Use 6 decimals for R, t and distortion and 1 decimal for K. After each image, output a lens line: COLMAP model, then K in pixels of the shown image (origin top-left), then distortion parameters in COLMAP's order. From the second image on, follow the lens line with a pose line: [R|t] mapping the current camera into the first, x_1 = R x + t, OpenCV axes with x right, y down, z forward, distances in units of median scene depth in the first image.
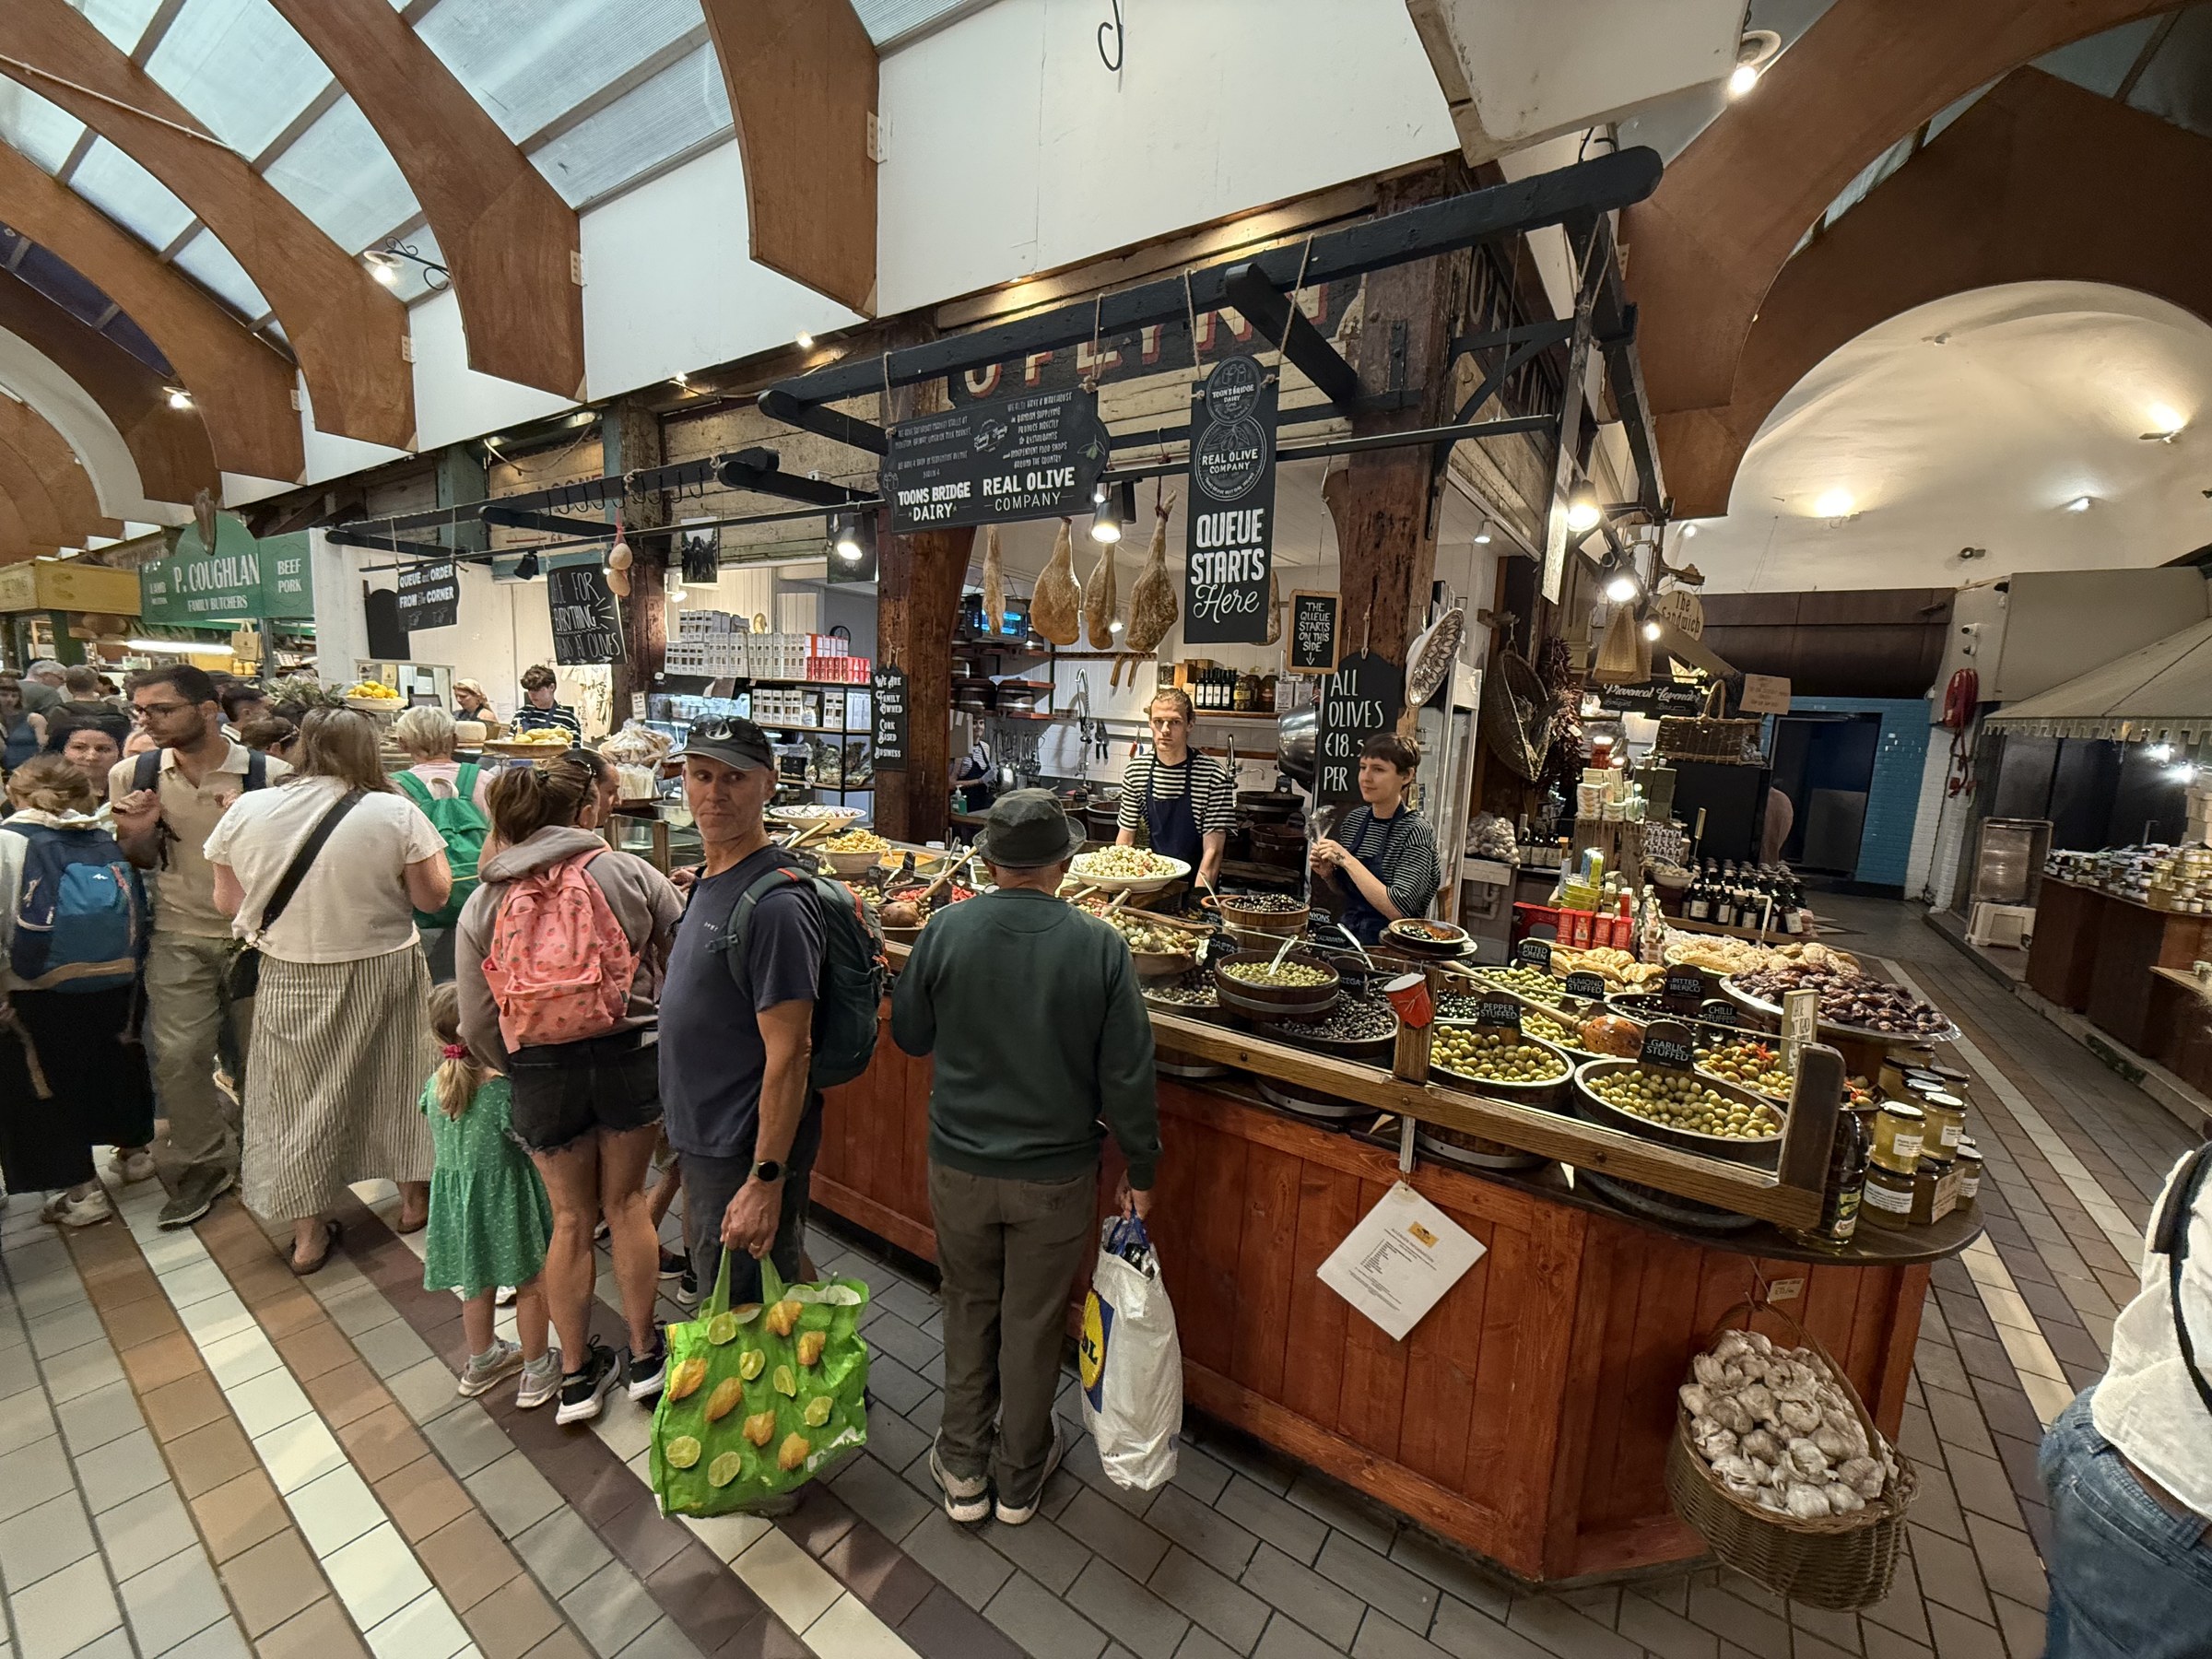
lens RADIAL K [[878.6, 0, 1112.6], [0, 878.6, 831.0], [0, 0, 1]] dist [0.000859, -0.000198]
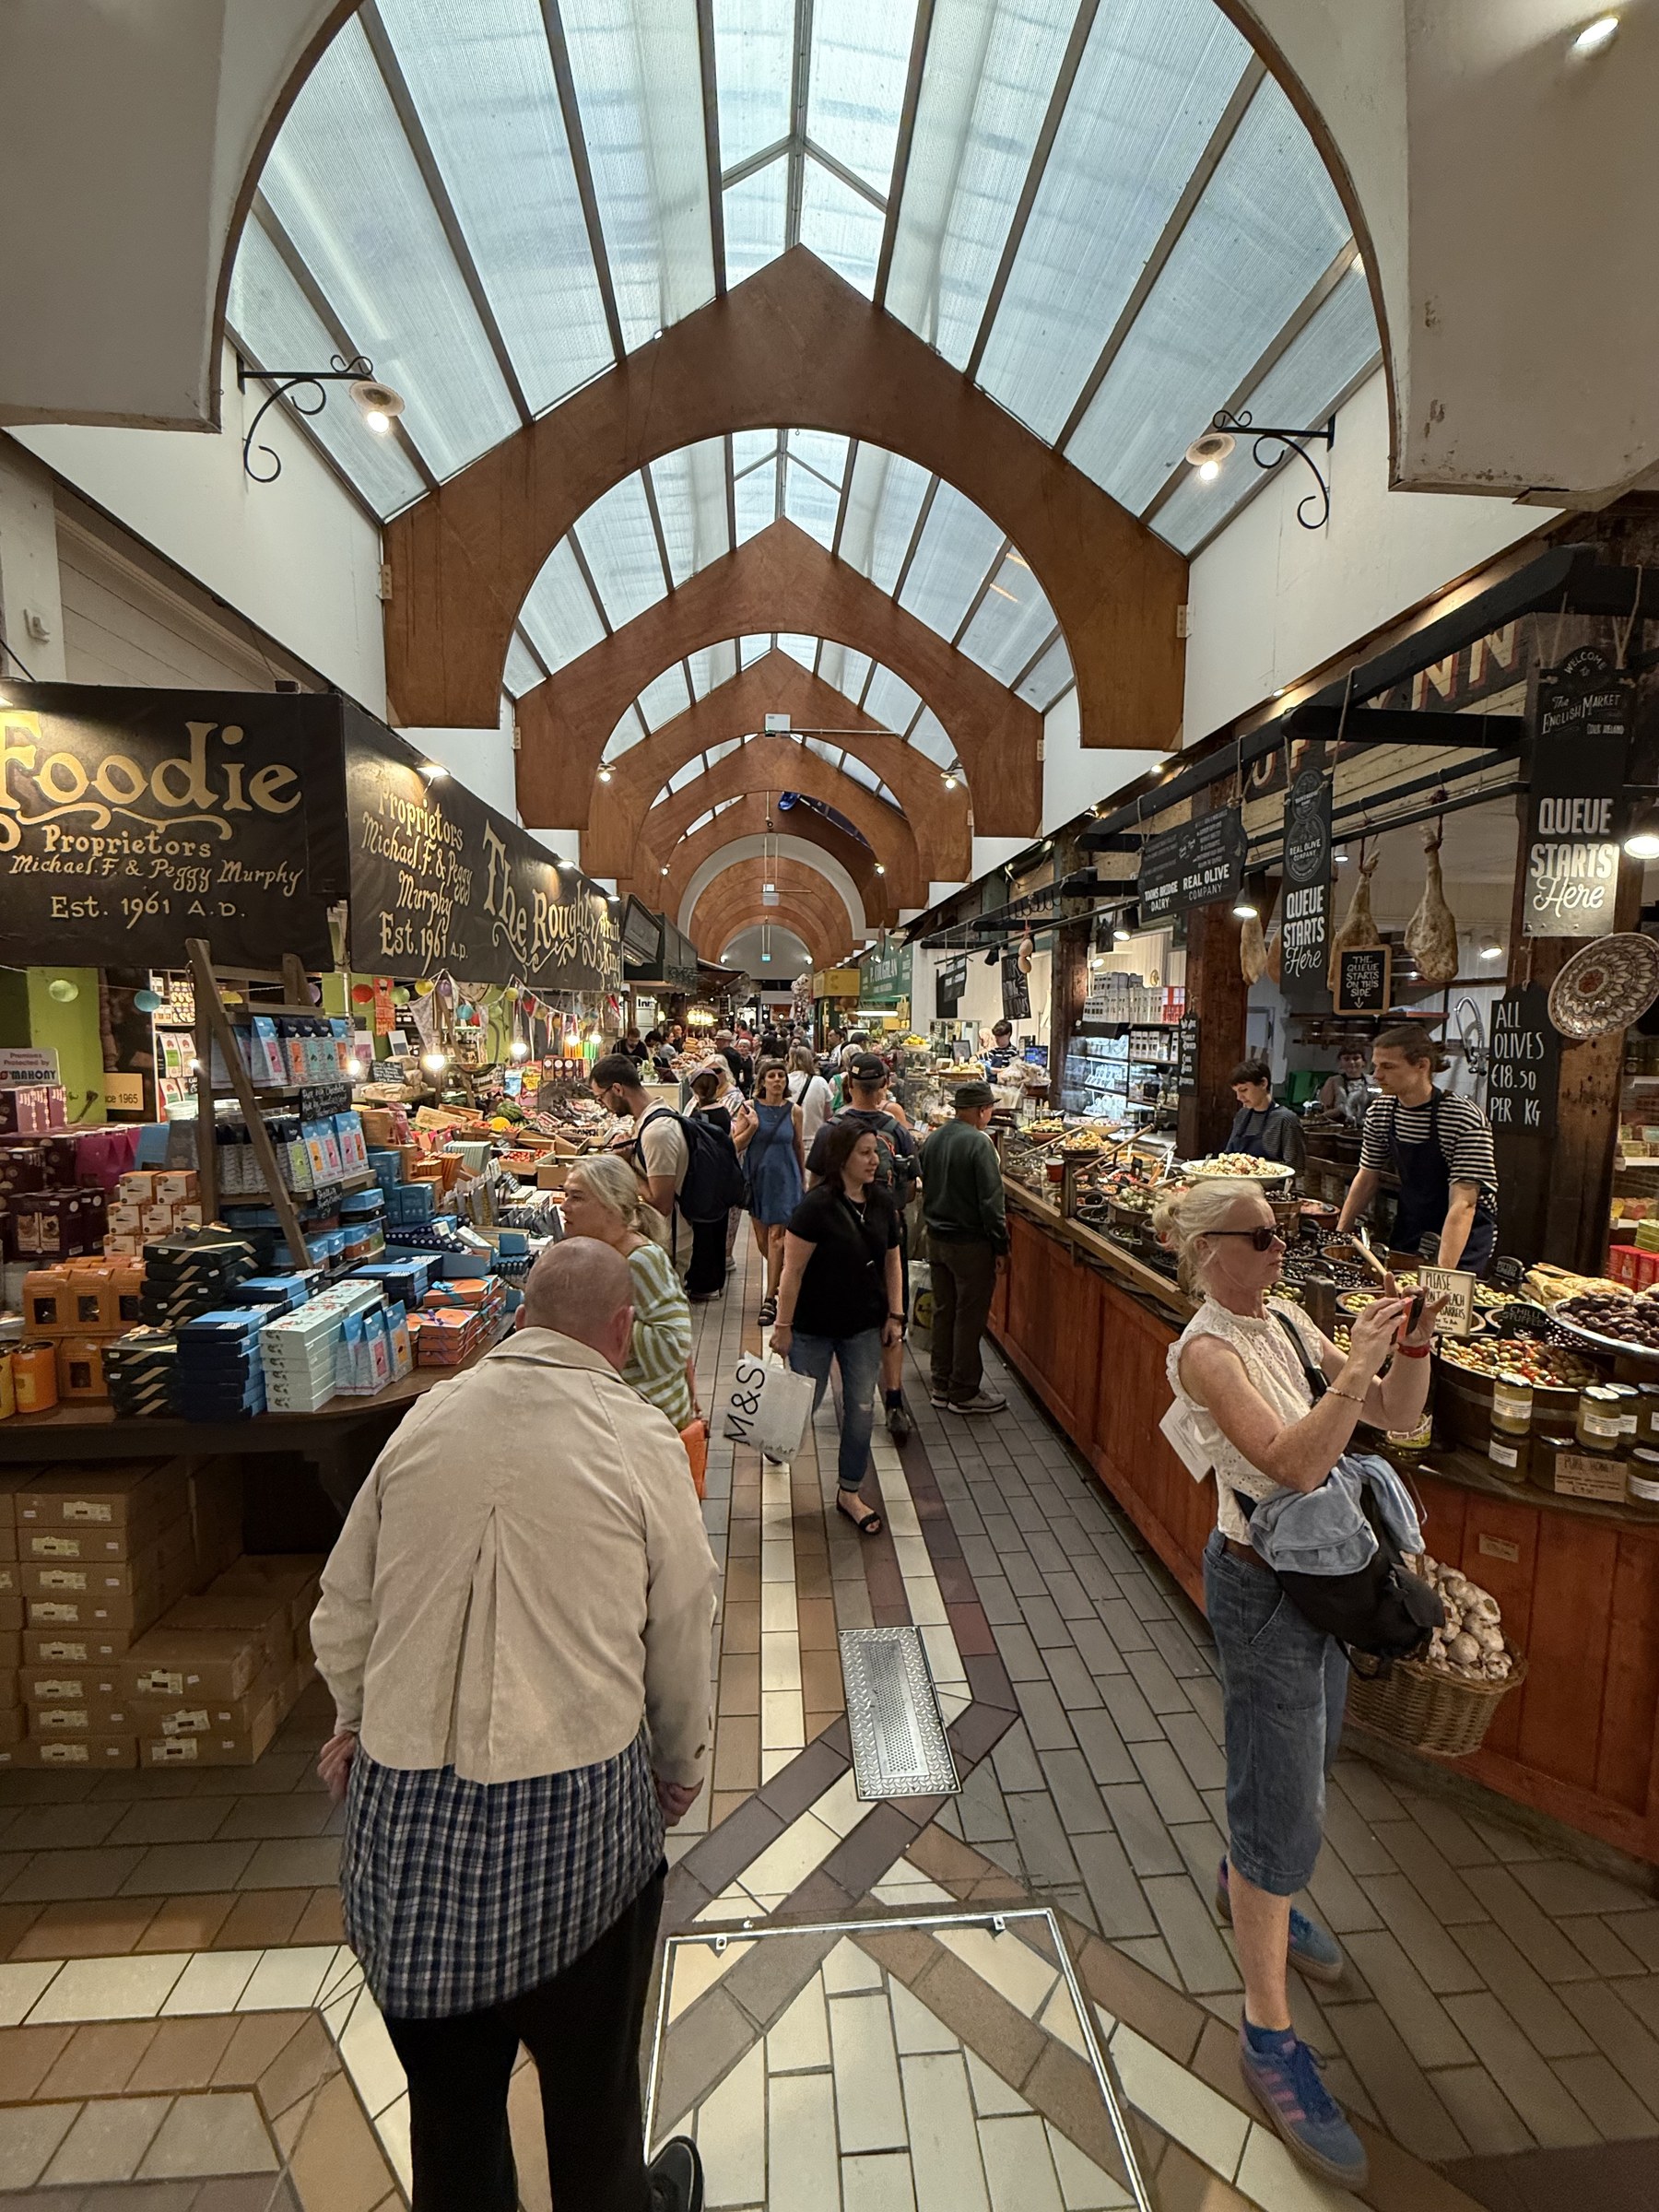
lens RADIAL K [[878.6, 0, 826.1], [0, 878.6, 1105.4], [0, 0, 1]] dist [0.000859, -0.000198]
pose [[0.616169, 0.033352, -0.786908, 0.464598], [-0.084302, 0.996156, -0.023791, 0.019977], [0.783089, 0.080997, 0.616612, -0.184993]]
